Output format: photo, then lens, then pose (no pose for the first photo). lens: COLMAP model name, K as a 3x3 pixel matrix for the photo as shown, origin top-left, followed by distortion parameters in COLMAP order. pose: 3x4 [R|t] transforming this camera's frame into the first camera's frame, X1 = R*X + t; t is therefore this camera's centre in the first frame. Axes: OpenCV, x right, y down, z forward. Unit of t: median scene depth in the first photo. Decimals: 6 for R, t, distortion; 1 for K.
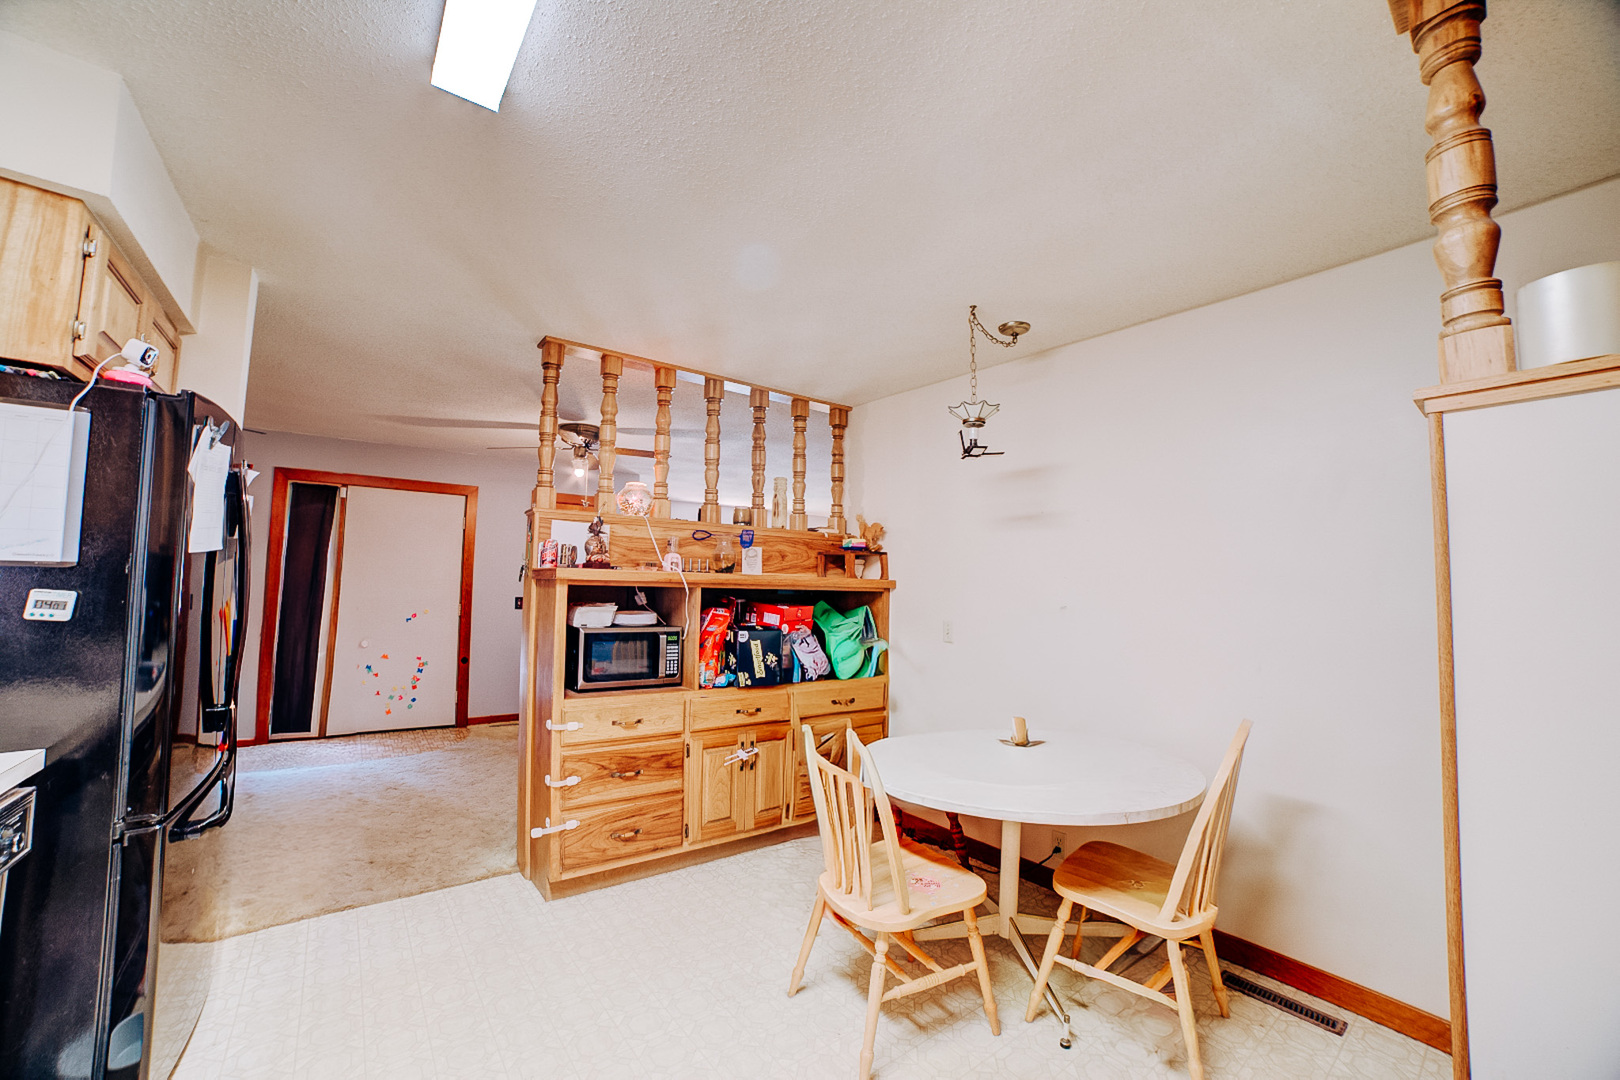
lens RADIAL K [[633.9, 0, 803.7], [0, 633.9, 543.5], [0, 0, 1]] dist [-0.097541, 0.031472]
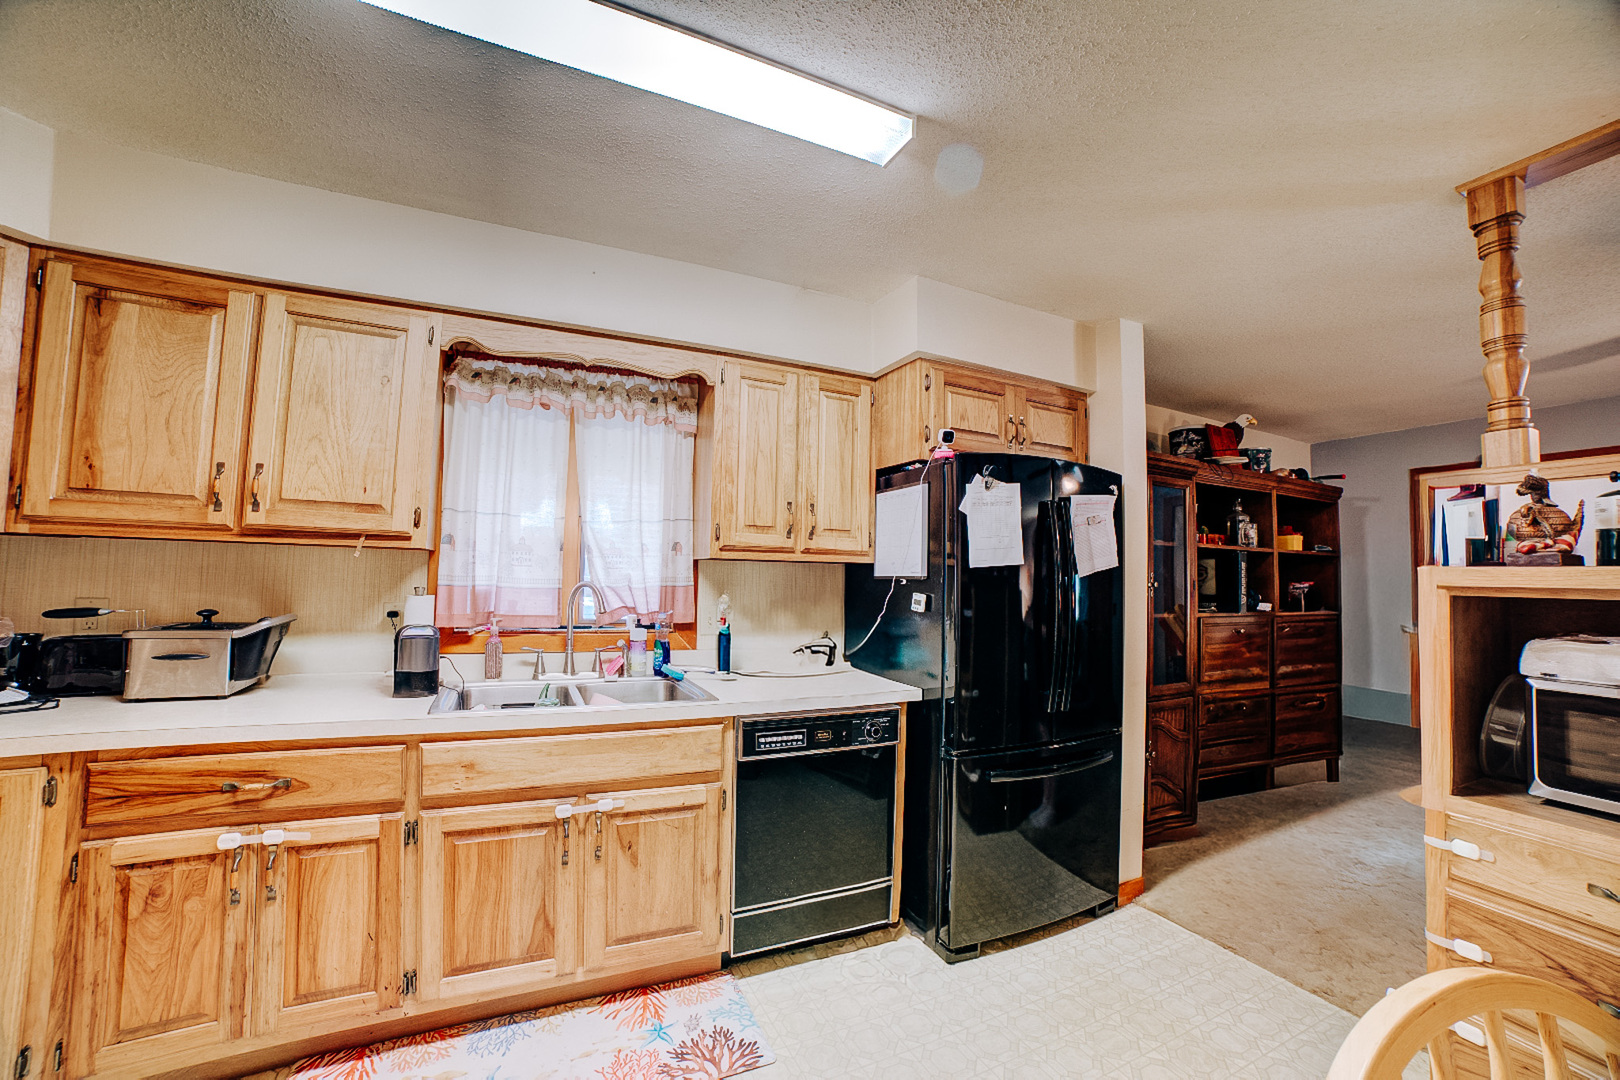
lens RADIAL K [[633.9, 0, 803.7], [0, 633.9, 543.5], [0, 0, 1]] dist [-0.097541, 0.031472]
pose [[-0.199144, -0.076289, -0.976996, 0.517687], [0.043004, 0.995325, -0.086486, 0.074906], [0.979026, -0.059238, -0.194932, 0.982652]]
